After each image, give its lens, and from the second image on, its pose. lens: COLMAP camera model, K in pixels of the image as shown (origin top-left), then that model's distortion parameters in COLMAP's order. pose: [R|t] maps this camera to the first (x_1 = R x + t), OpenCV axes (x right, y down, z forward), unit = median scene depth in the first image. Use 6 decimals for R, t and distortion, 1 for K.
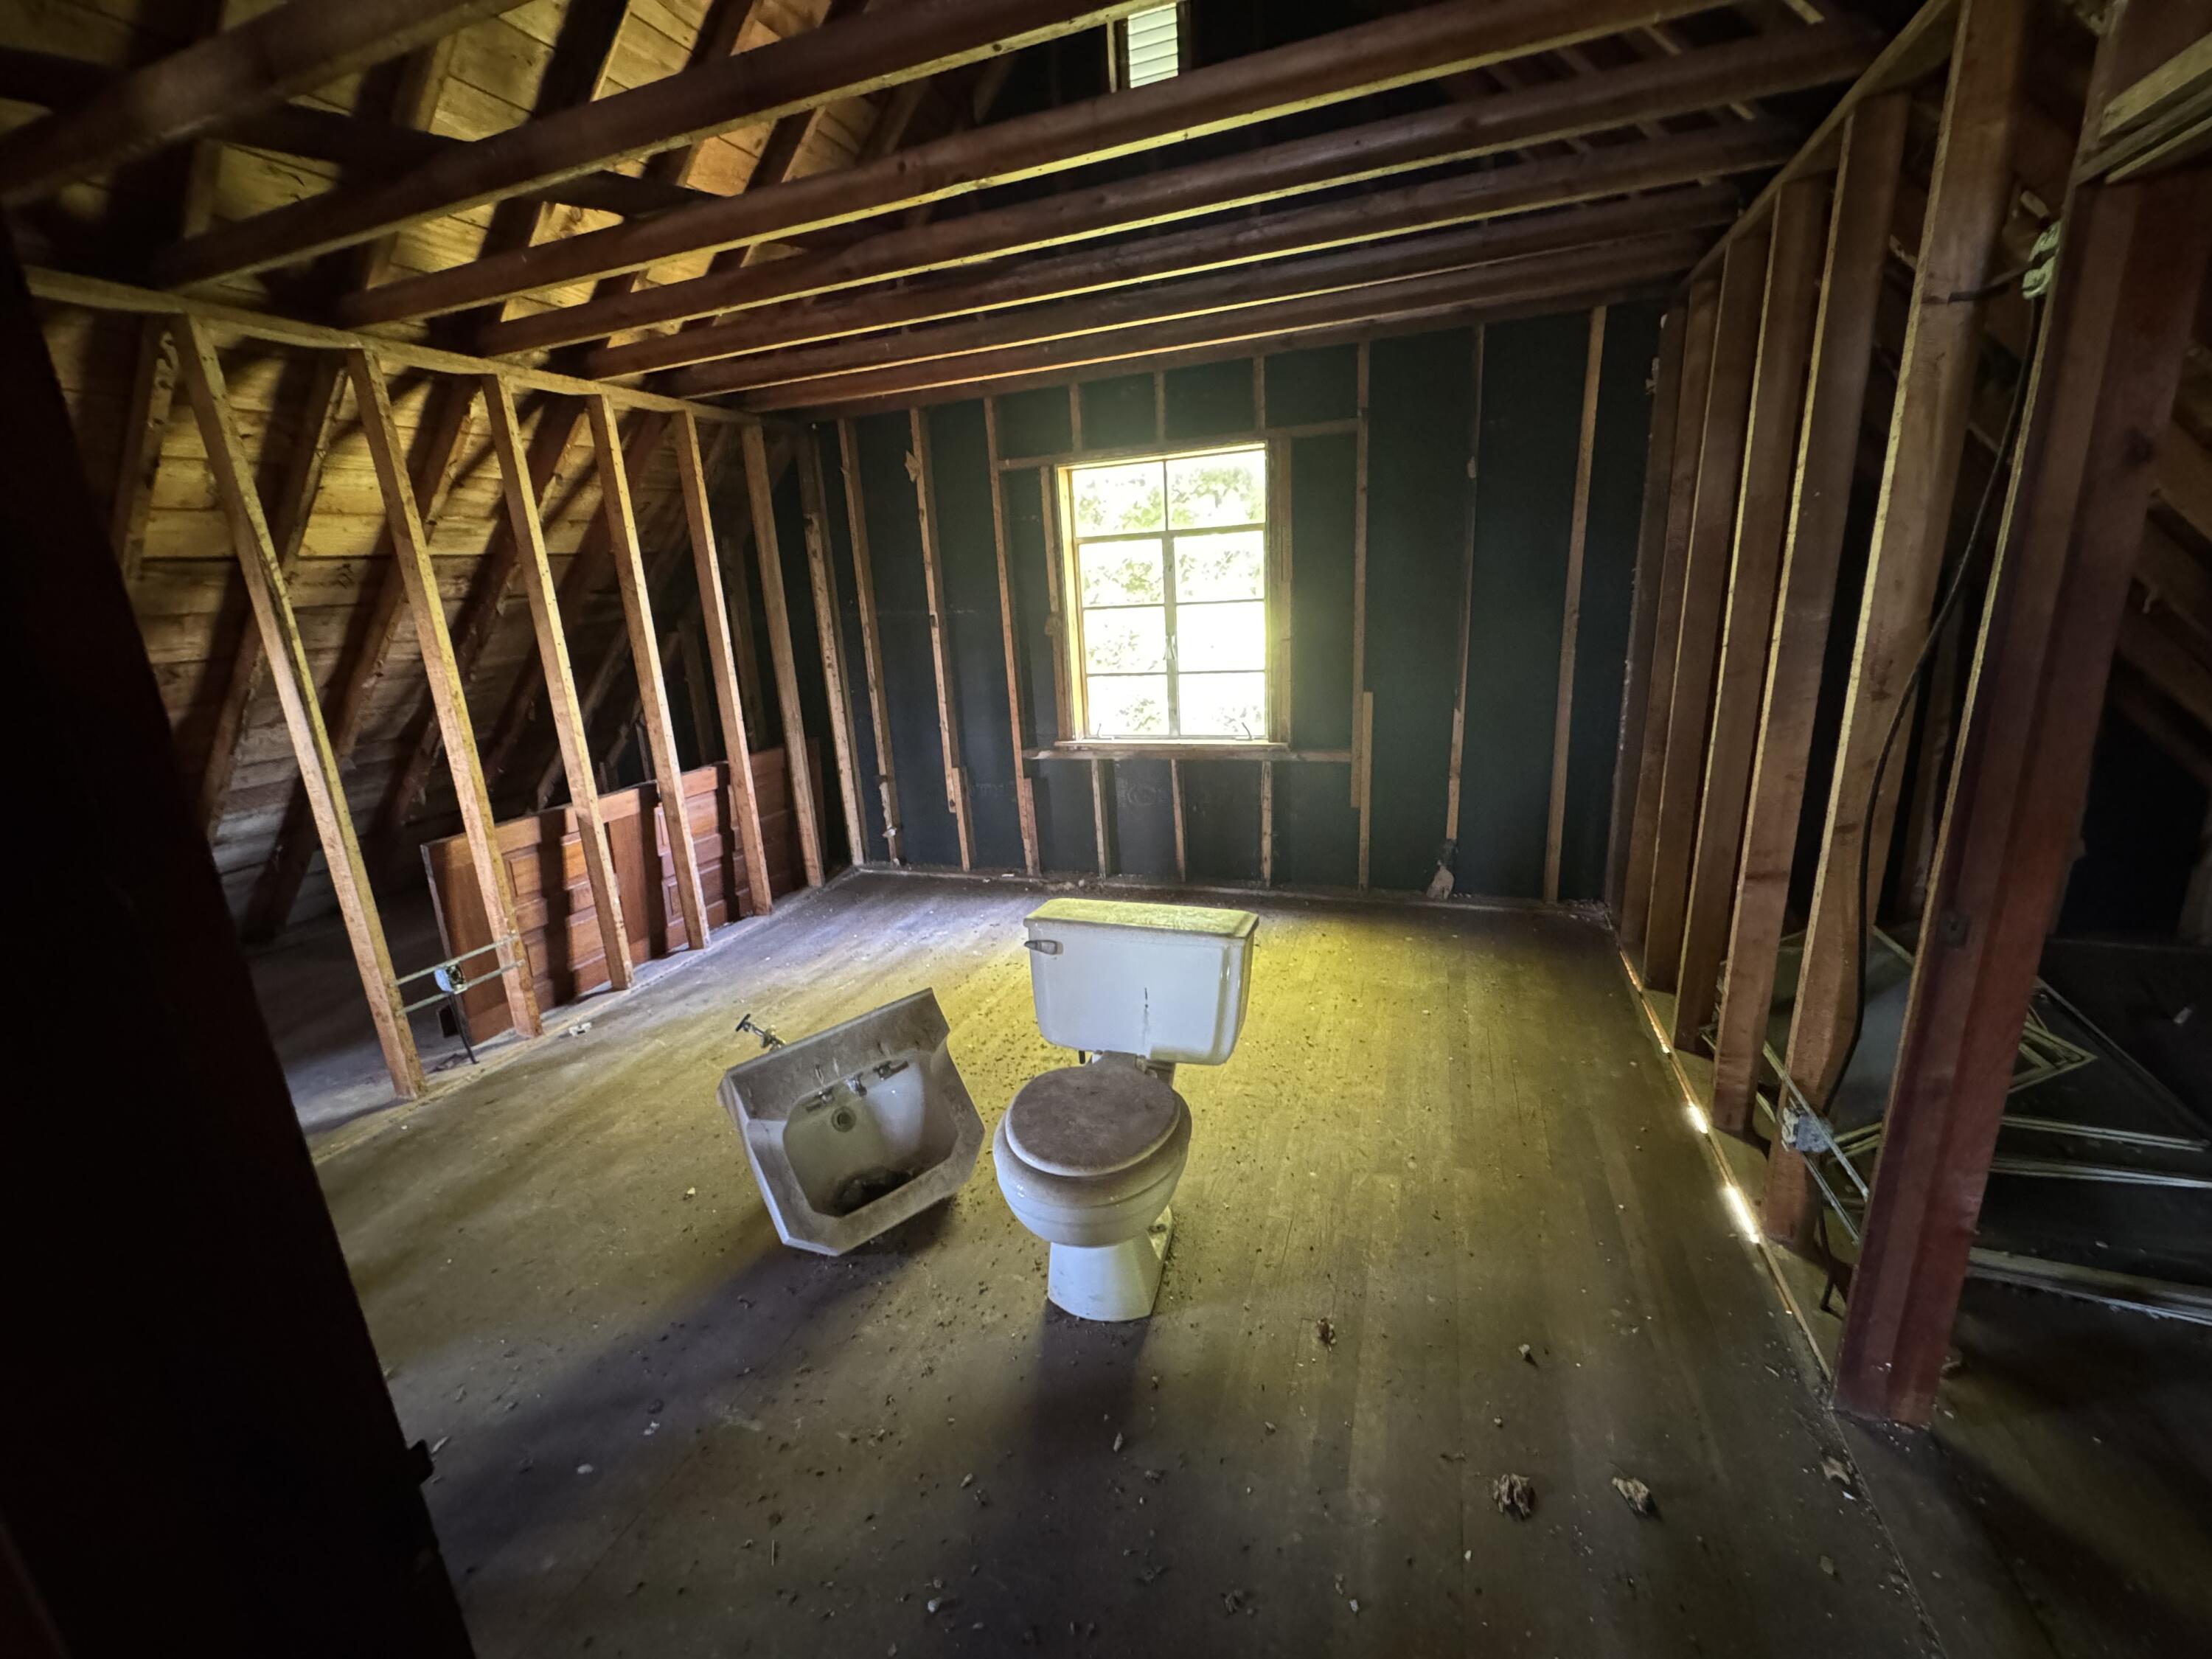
lens RADIAL K [[897.1, 0, 1093.6], [0, 897.1, 822.6], [0, 0, 1]] dist [-0.001225, -0.000245]
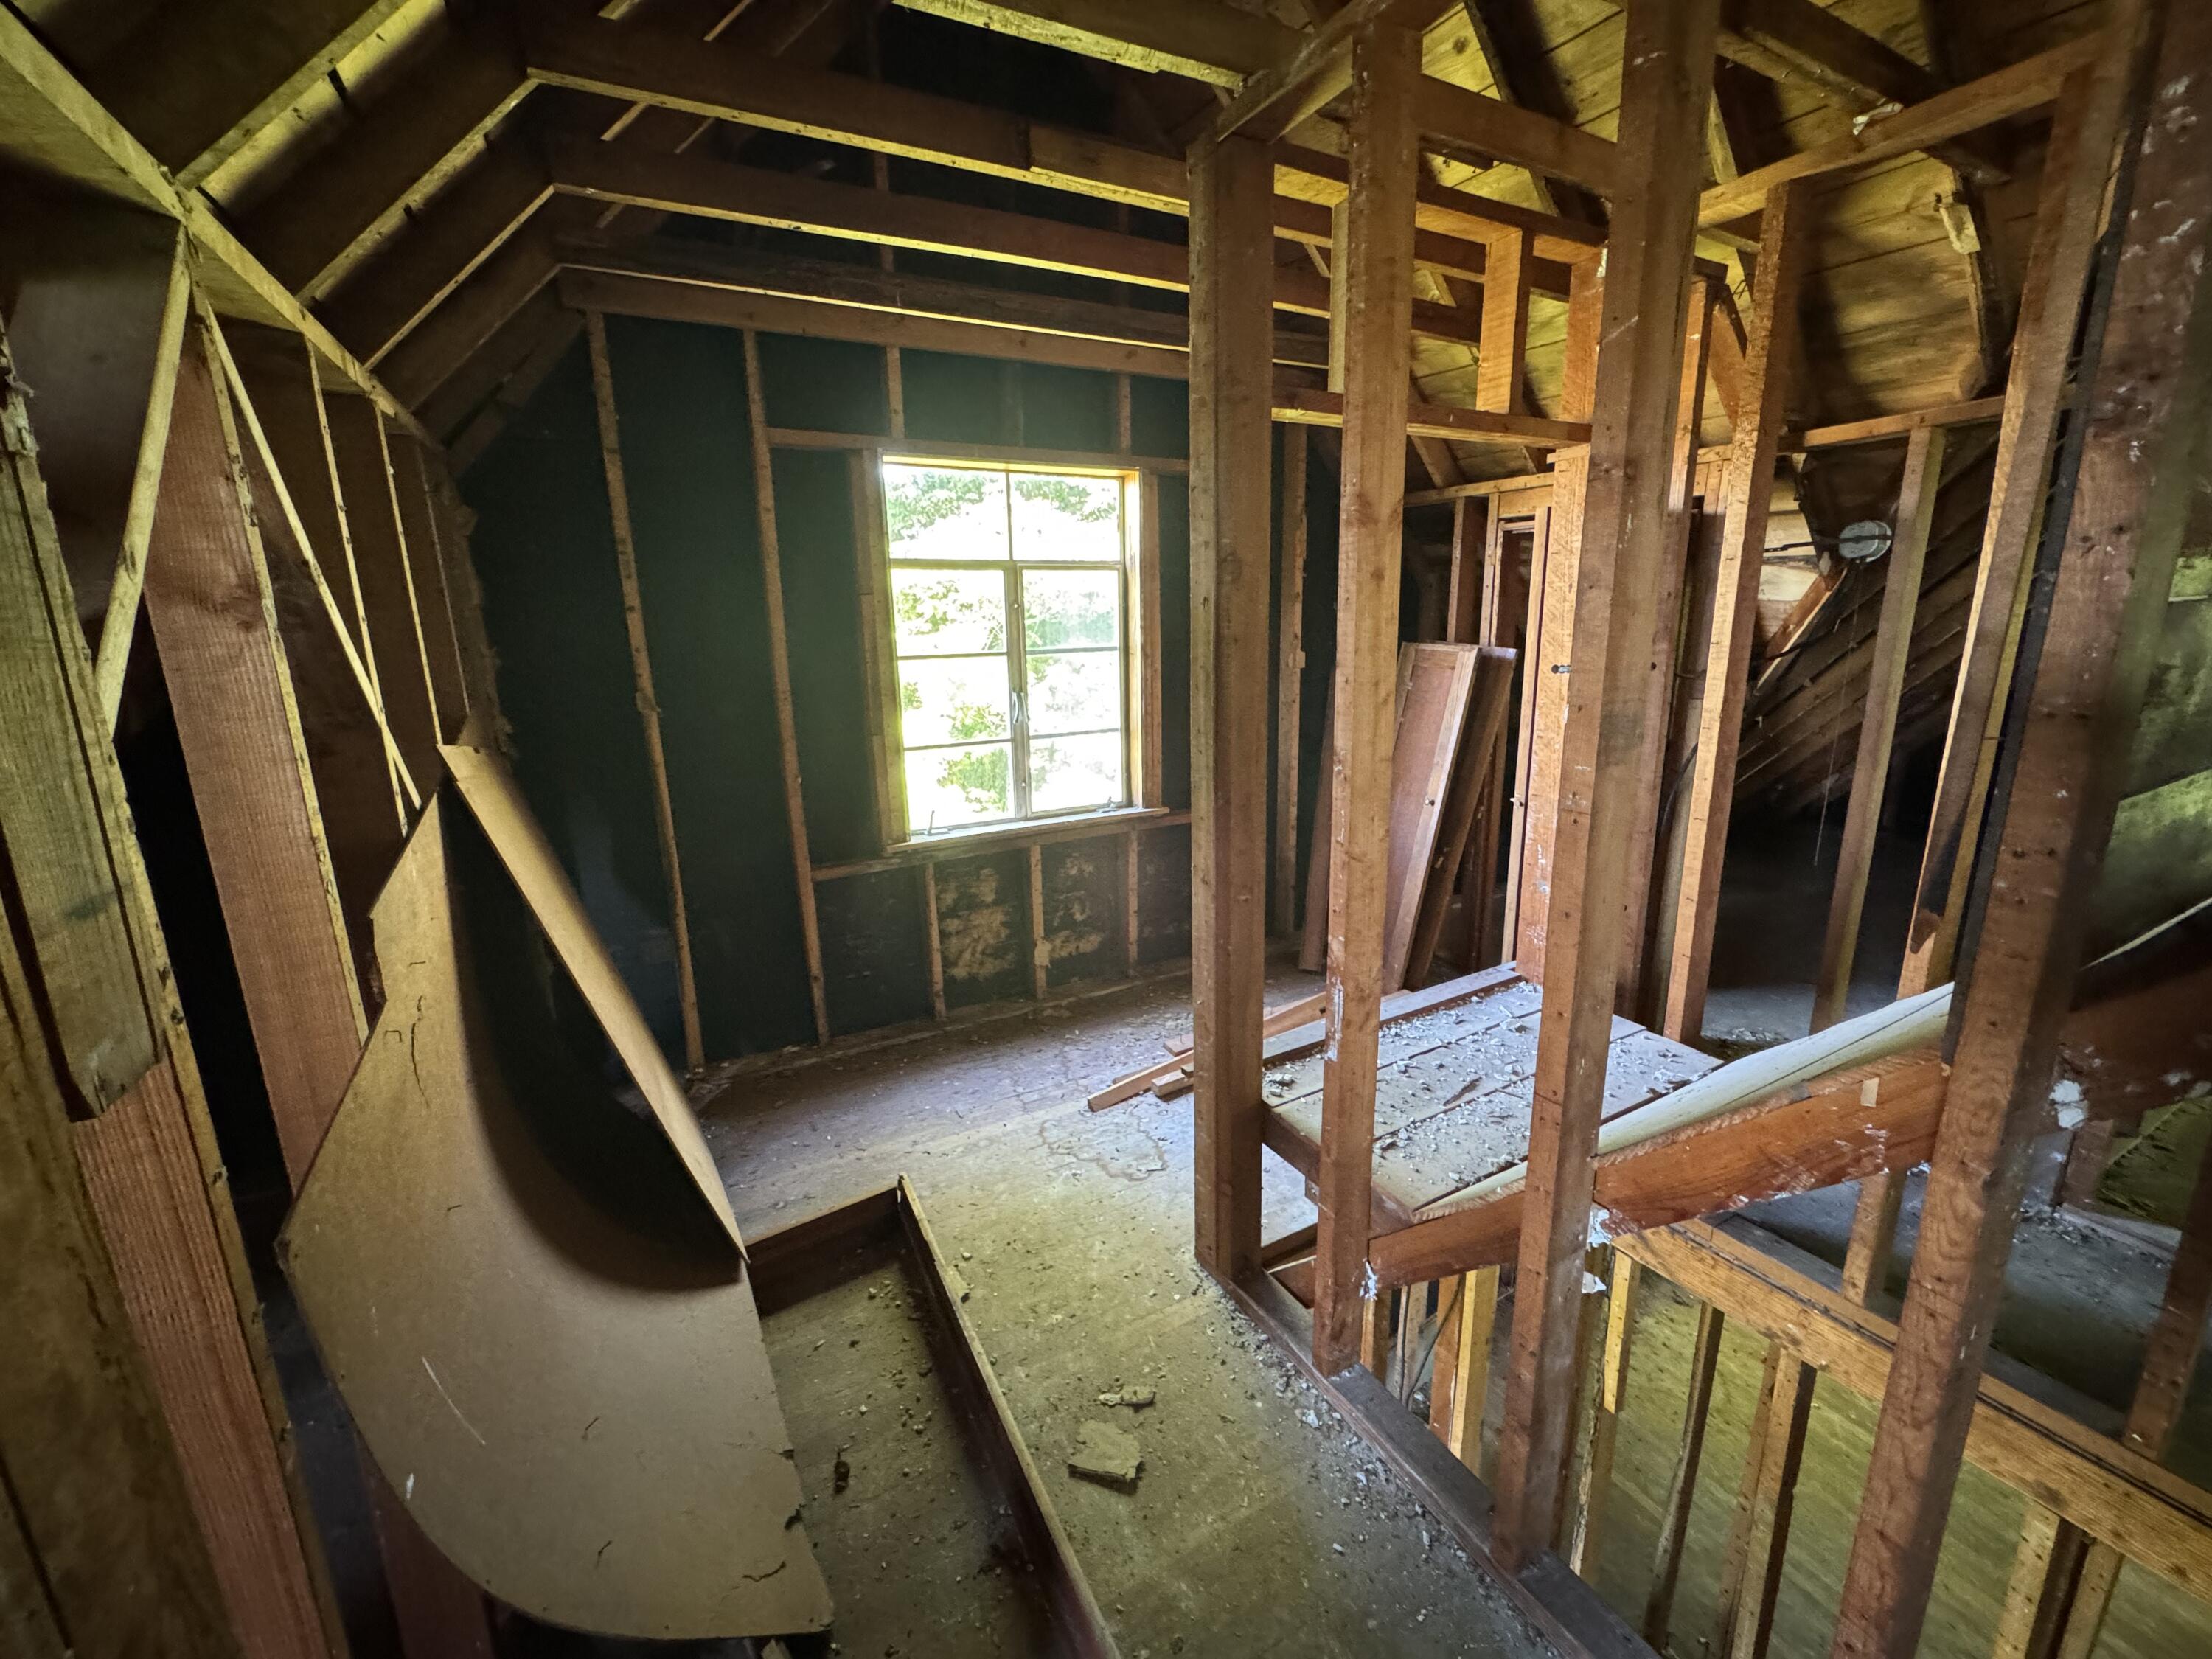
lens RADIAL K [[897.1, 0, 1093.6], [0, 897.1, 822.6], [0, 0, 1]] dist [-0.001225, -0.000245]
pose [[0.625556, -0.128485, 0.769527, -0.521430], [0.191578, 0.981444, 0.008133, -0.094786], [-0.756292, 0.142336, 0.638563, 0.489001]]
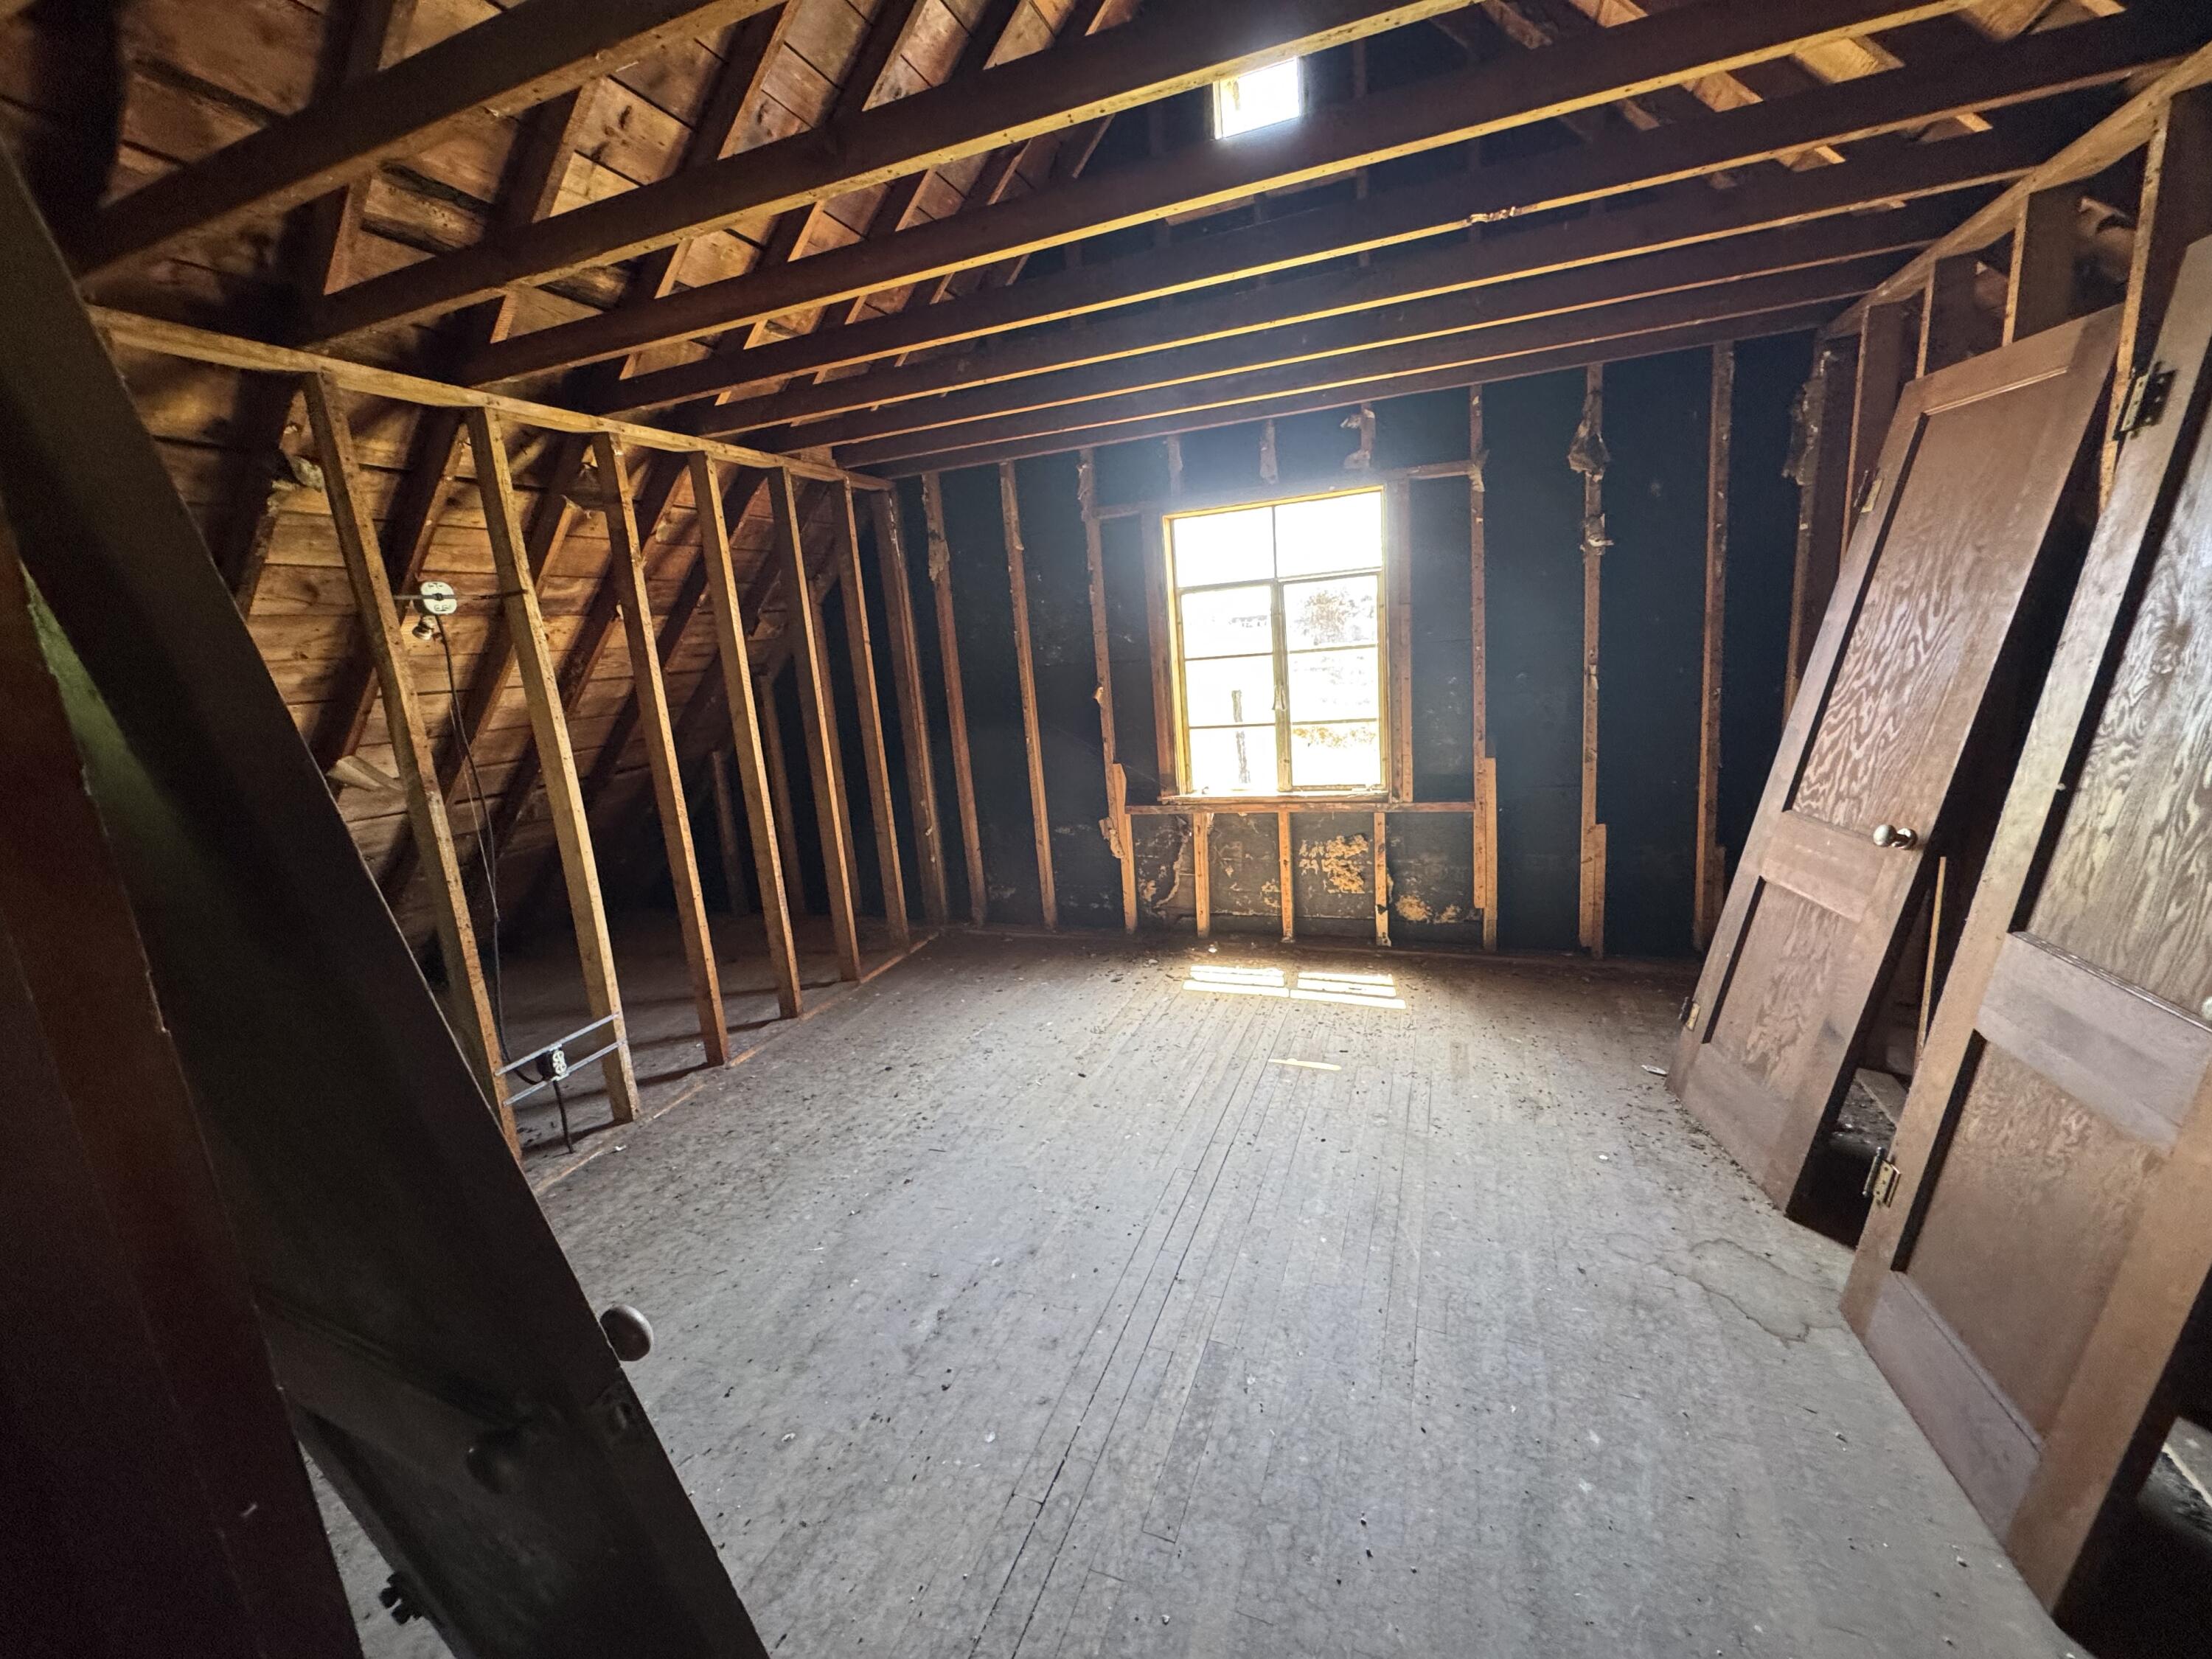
lens RADIAL K [[897.1, 0, 1093.6], [0, 897.1, 822.6], [0, 0, 1]] dist [-0.001225, -0.000245]
pose [[0.999839, -0.014253, -0.010929, -0.111970], [0.013573, 0.998105, -0.060025, -0.005618], [0.011763, 0.059867, 0.998137, 0.044890]]
